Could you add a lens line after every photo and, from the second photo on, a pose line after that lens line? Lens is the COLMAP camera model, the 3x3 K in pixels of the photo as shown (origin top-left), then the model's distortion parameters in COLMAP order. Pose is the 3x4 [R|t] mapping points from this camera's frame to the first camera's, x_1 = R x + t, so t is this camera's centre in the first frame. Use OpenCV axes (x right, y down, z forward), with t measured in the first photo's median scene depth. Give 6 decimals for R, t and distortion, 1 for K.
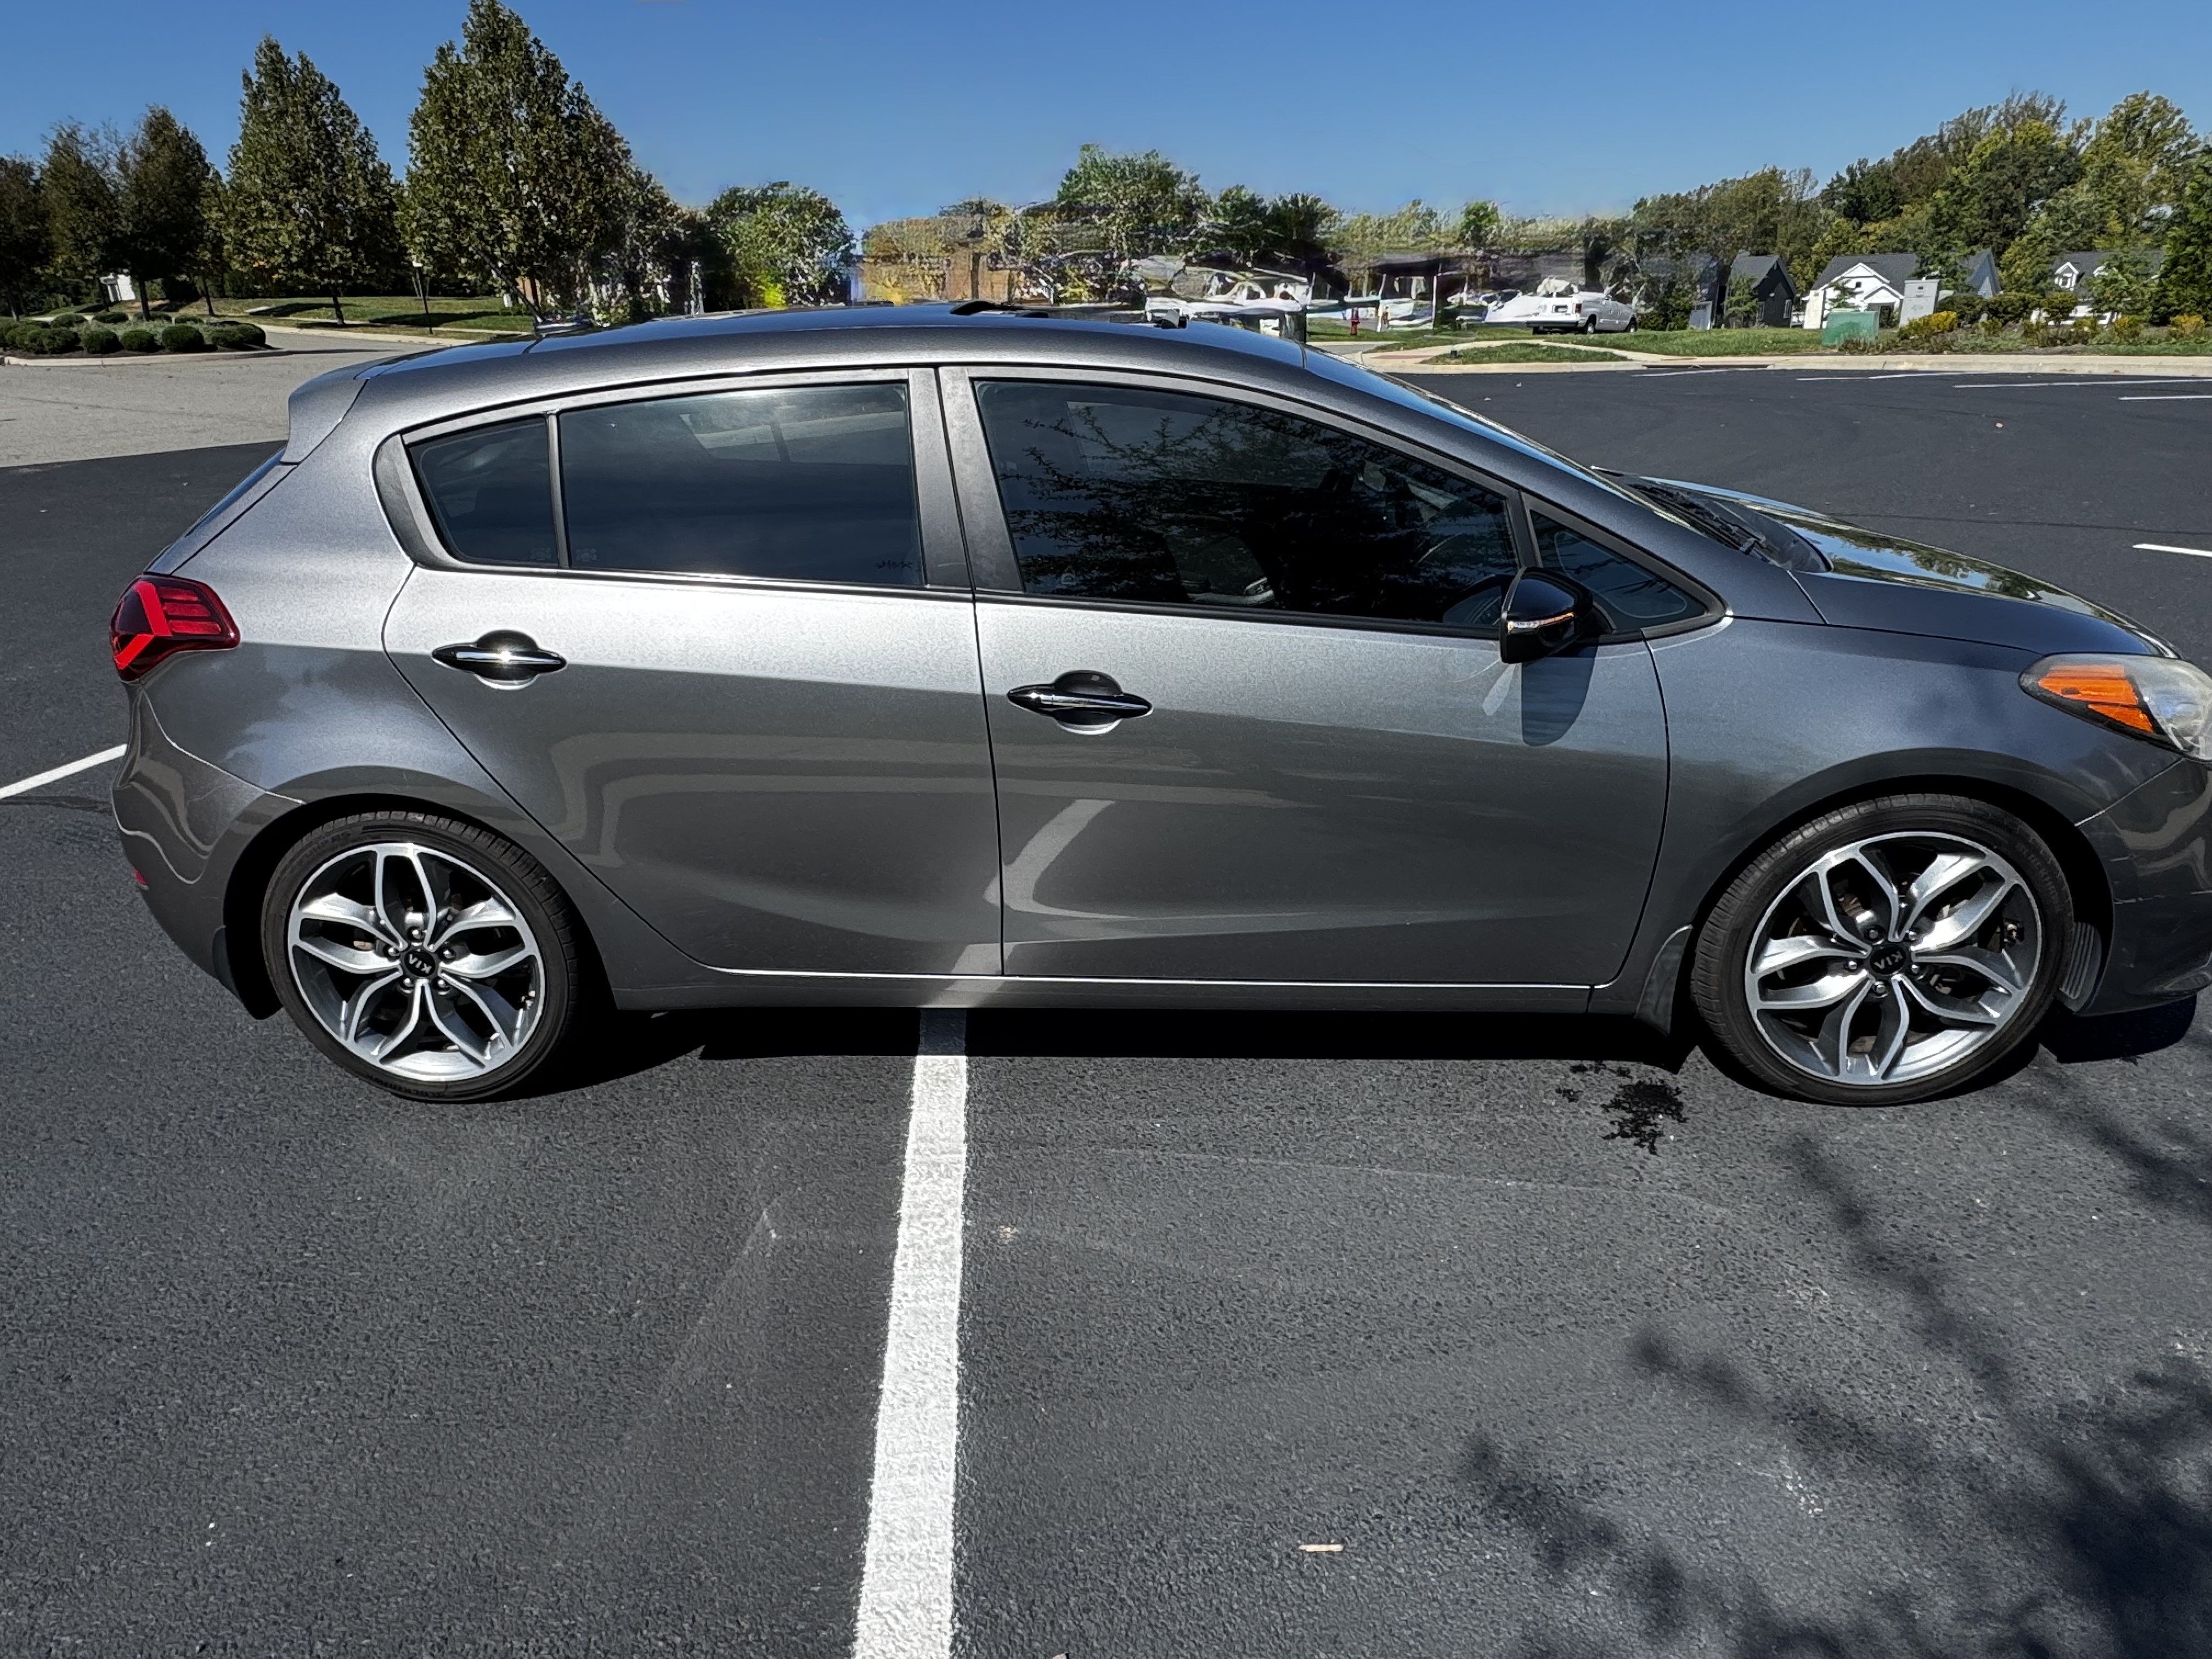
lens RADIAL K [[1420.0, 0, 1032.7], [0, 1420.0, 817.9], [0, 0, 1]] dist [0.005271, 0.002920]
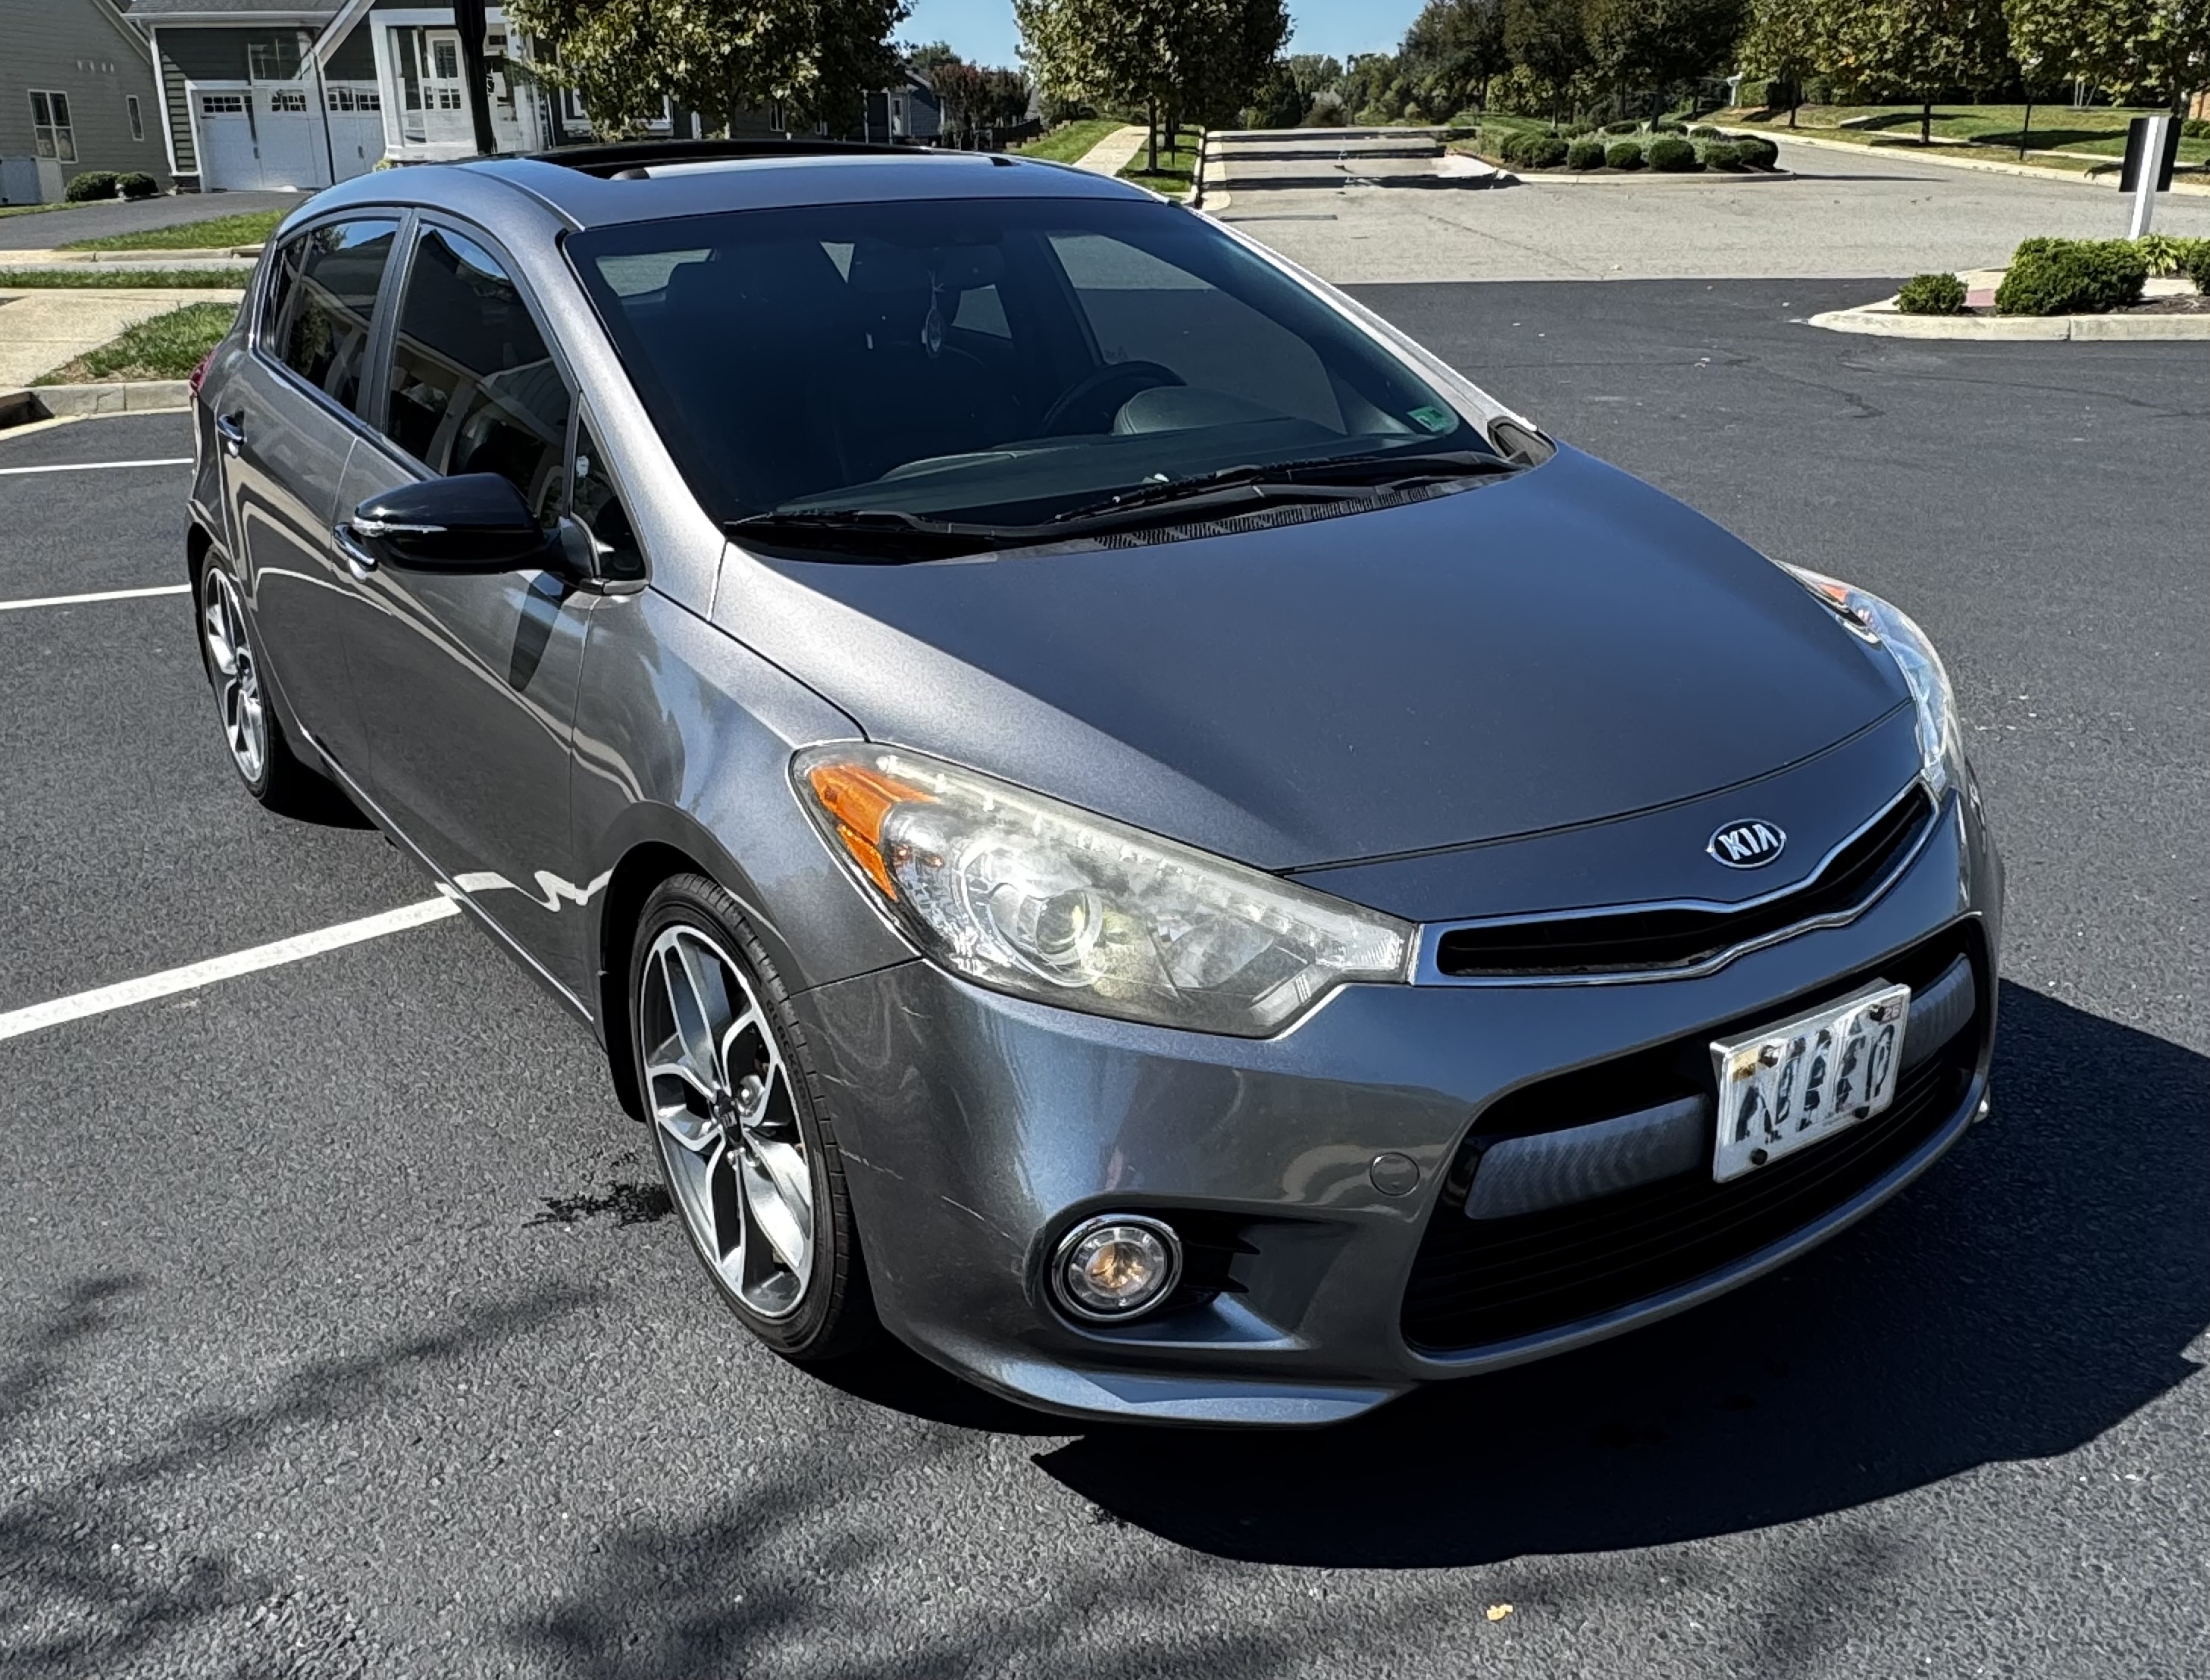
lens RADIAL K [[1940.4, 0, 1105.0], [0, 1940.4, 840.0], [0, 0, 1]] dist [0.034342, -0.015802]
pose [[0.620384, 0.294380, -0.726955, 0.126917], [-0.287921, 0.947653, 0.138040, -0.019943], [0.729537, 0.123668, 0.672668, 0.043867]]
